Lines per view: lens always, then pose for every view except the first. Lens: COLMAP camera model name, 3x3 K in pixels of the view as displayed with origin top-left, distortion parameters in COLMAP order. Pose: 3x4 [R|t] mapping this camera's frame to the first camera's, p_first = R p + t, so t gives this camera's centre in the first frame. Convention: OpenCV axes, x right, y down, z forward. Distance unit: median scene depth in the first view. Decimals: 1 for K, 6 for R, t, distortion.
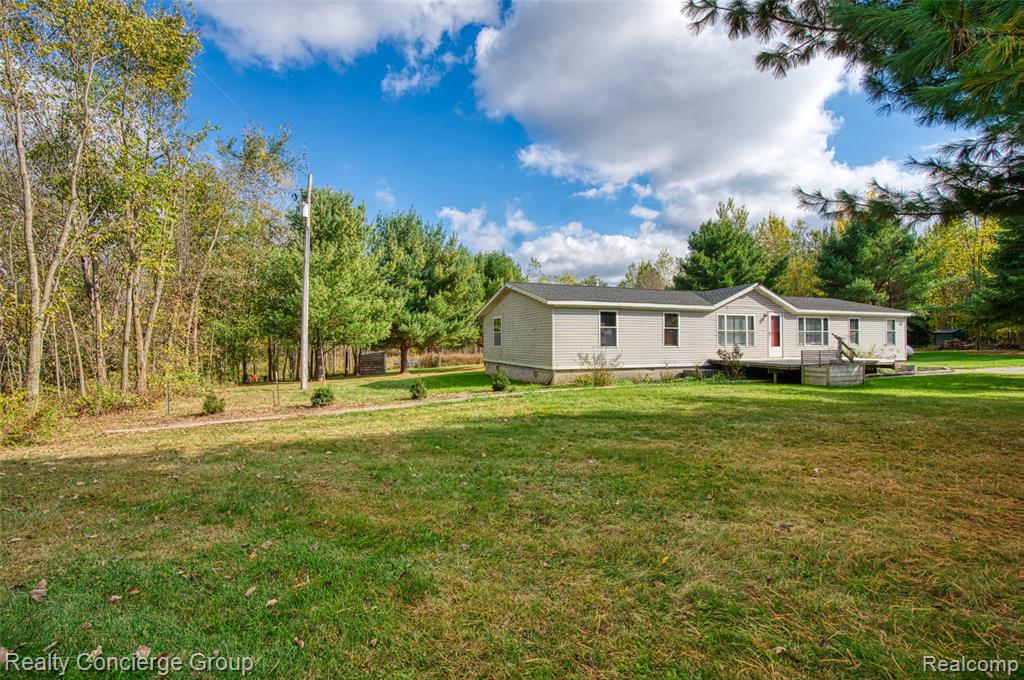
lens RADIAL K [[476.7, 0, 512.0], [0, 476.7, 340.0], [0, 0, 1]] dist [-0.062021, 0.024822]
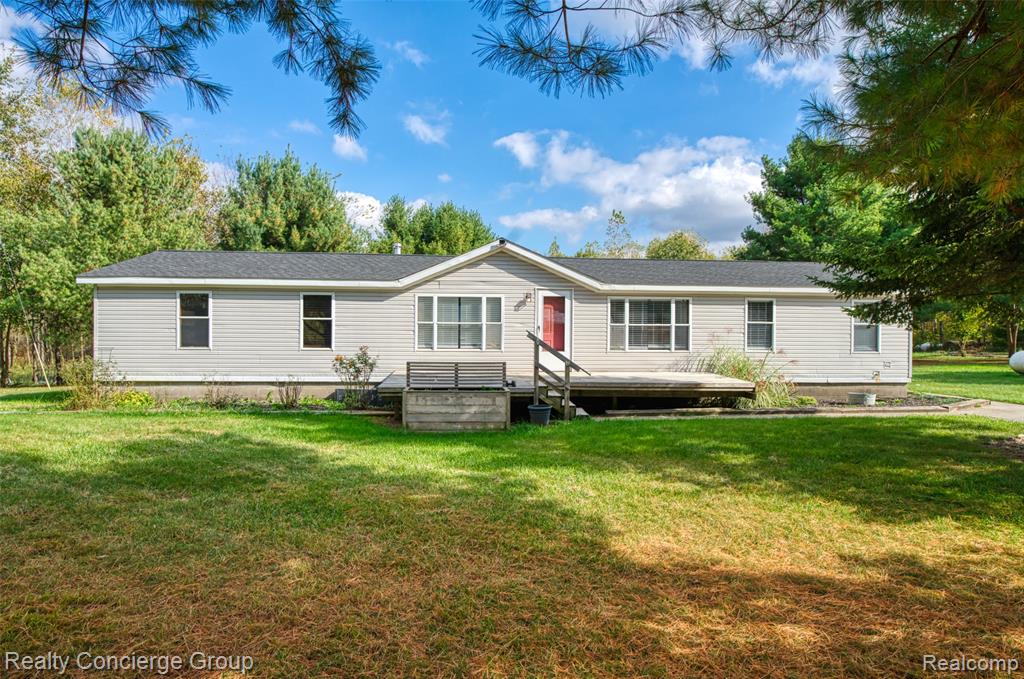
lens RADIAL K [[657.8, 0, 511.2], [0, 657.8, 362.0], [0, 0, 1]] dist [-0.001013, -0.000052]
pose [[0.961268, 0.021162, -0.274800, 0.746858], [-0.007845, 0.998745, 0.049468, -0.012413], [0.275502, -0.045397, 0.960228, 0.232571]]
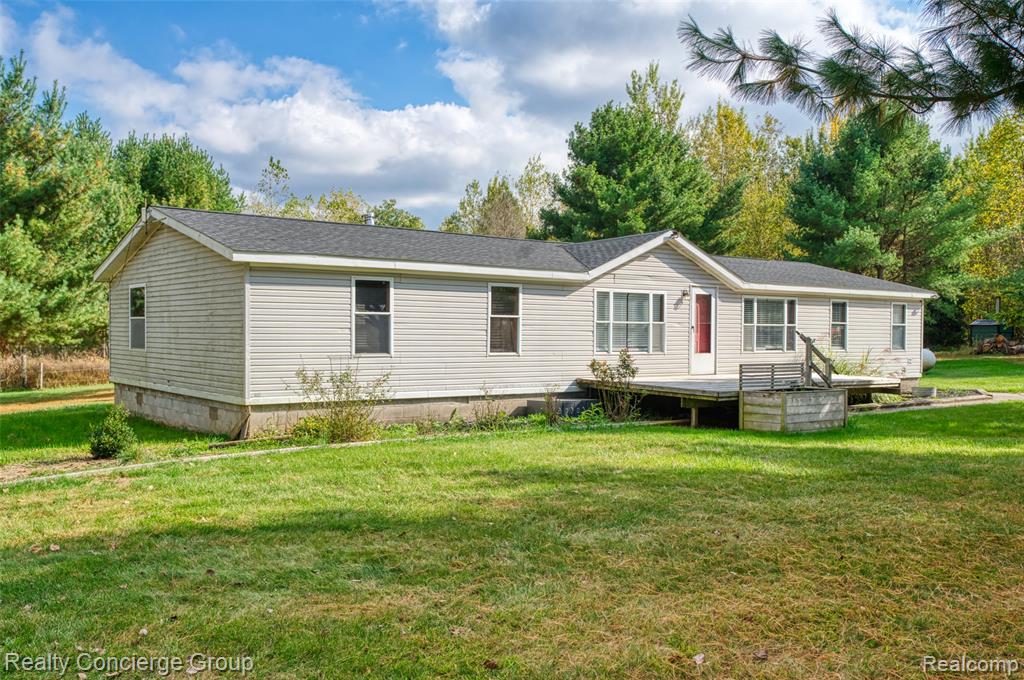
lens RADIAL K [[936.6, 0, 526.4], [0, 936.6, 375.3], [0, 0, 1]] dist [0.019441, 0.002565]
pose [[0.955491, -0.004635, 0.294985, 0.064982], [-0.010102, 0.998776, 0.048417, -0.010406], [-0.294849, -0.049242, 0.954274, 0.055656]]
